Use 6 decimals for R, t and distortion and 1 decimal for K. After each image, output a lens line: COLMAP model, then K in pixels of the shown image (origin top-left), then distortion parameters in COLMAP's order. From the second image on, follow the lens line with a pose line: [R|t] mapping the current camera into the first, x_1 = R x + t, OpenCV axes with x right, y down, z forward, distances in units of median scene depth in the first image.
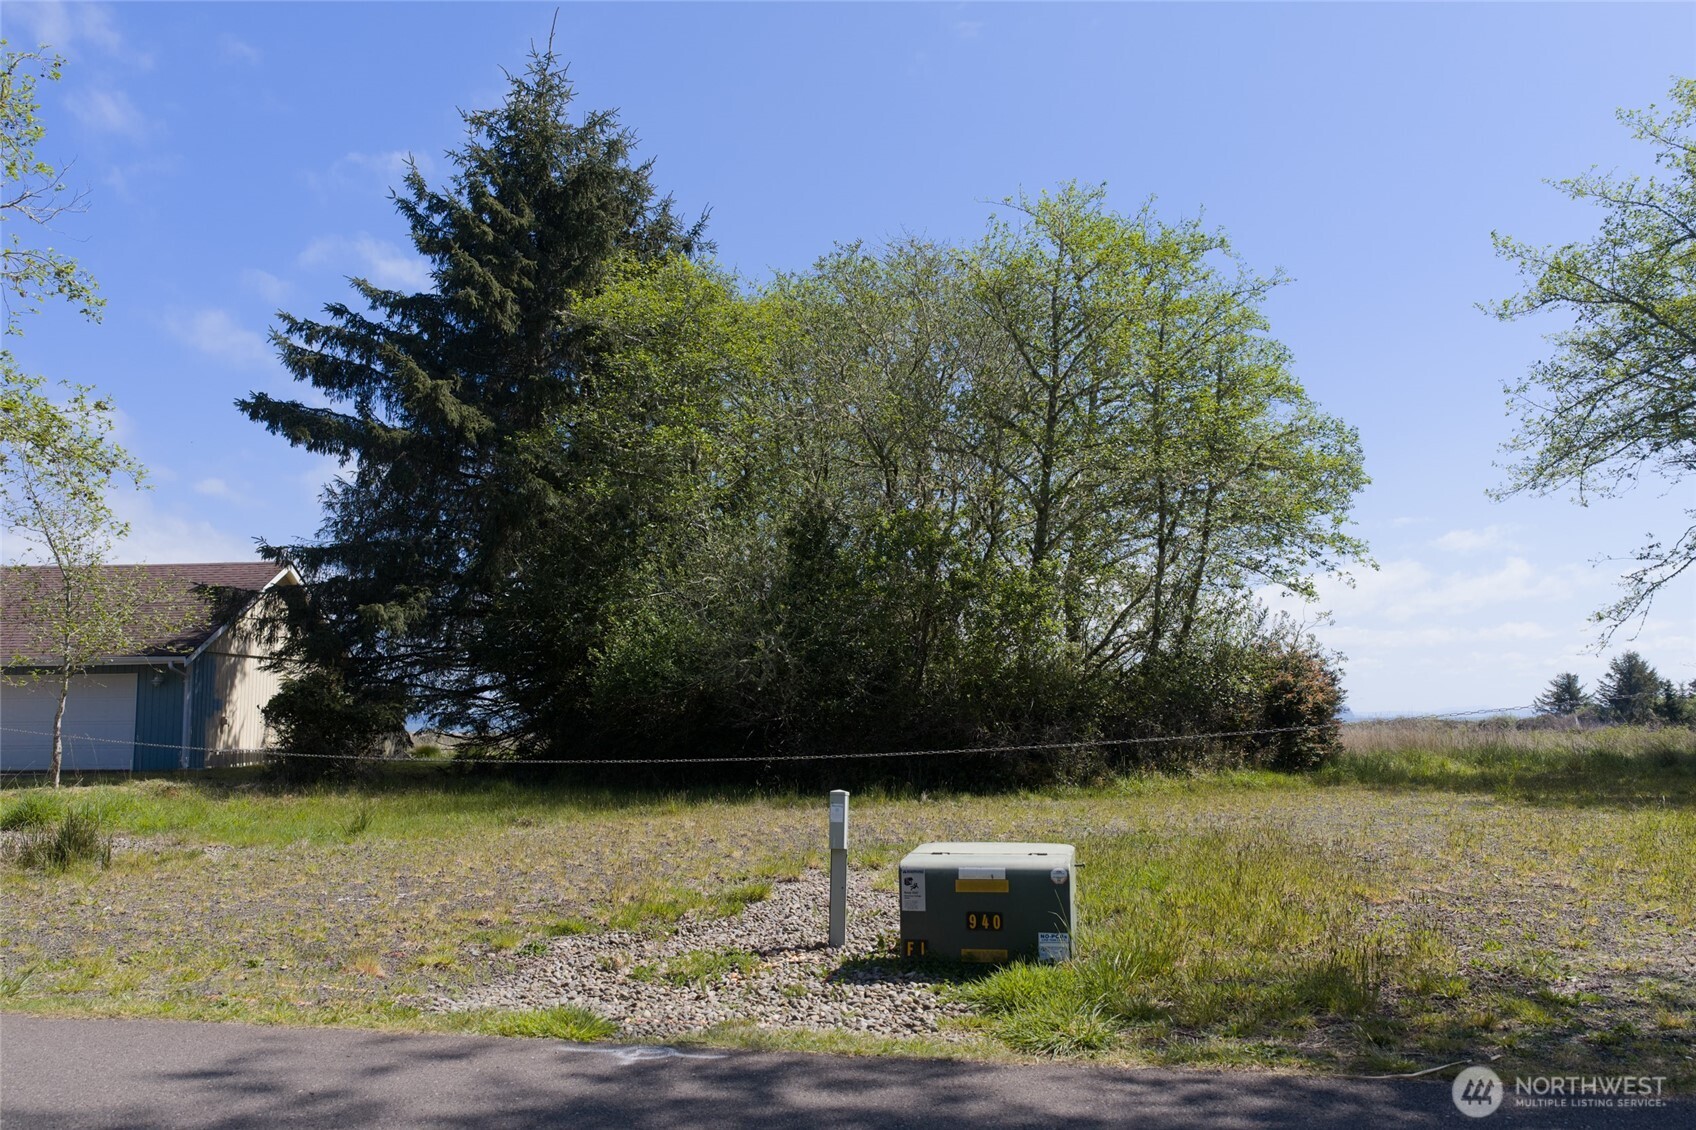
lens RADIAL K [[1403.2, 0, 855.9], [0, 1403.2, 564.7], [0, 0, 1]] dist [0.023326, -0.038558]
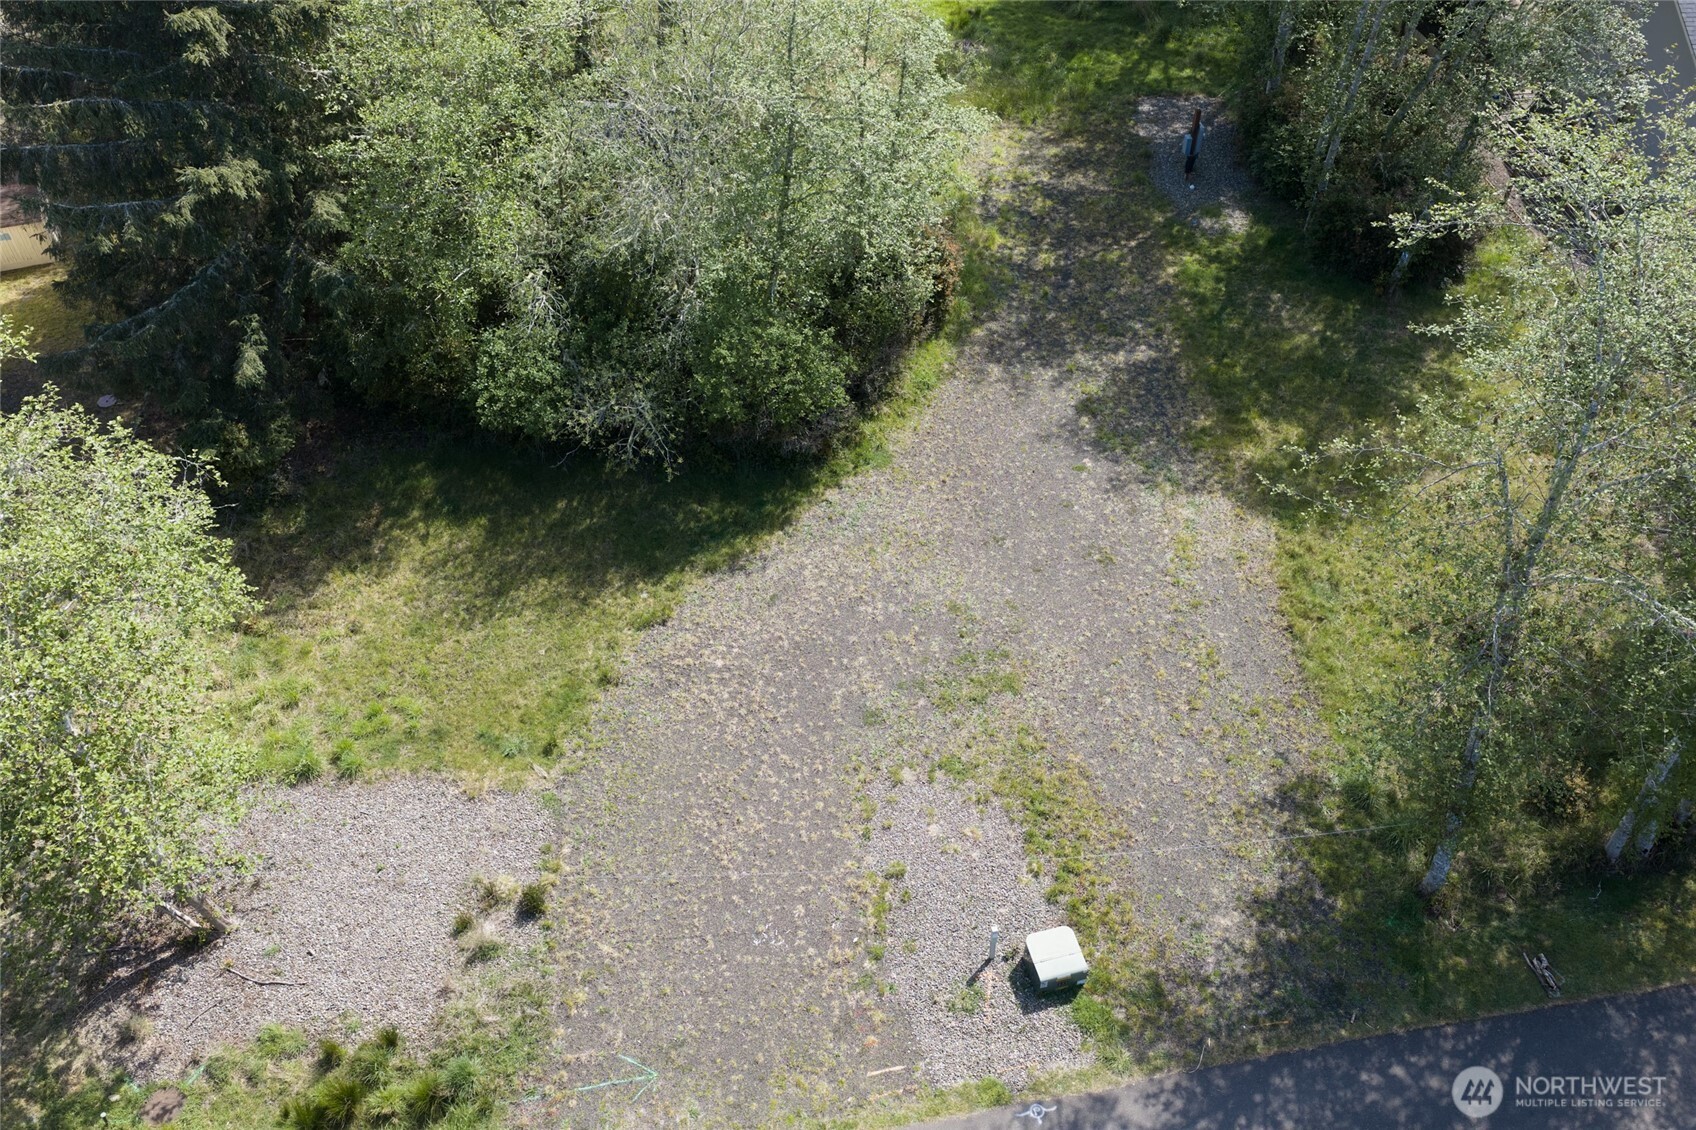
lens RADIAL K [[1403.2, 0, 854.4], [0, 1403.2, 570.7], [0, 0, 1]] dist [0.023326, -0.038558]
pose [[0.902086, -0.305206, 0.305107, -0.308441], [-0.045374, 0.635995, 0.770358, -0.837051], [-0.429164, -0.708773, 0.559874, 0.007029]]
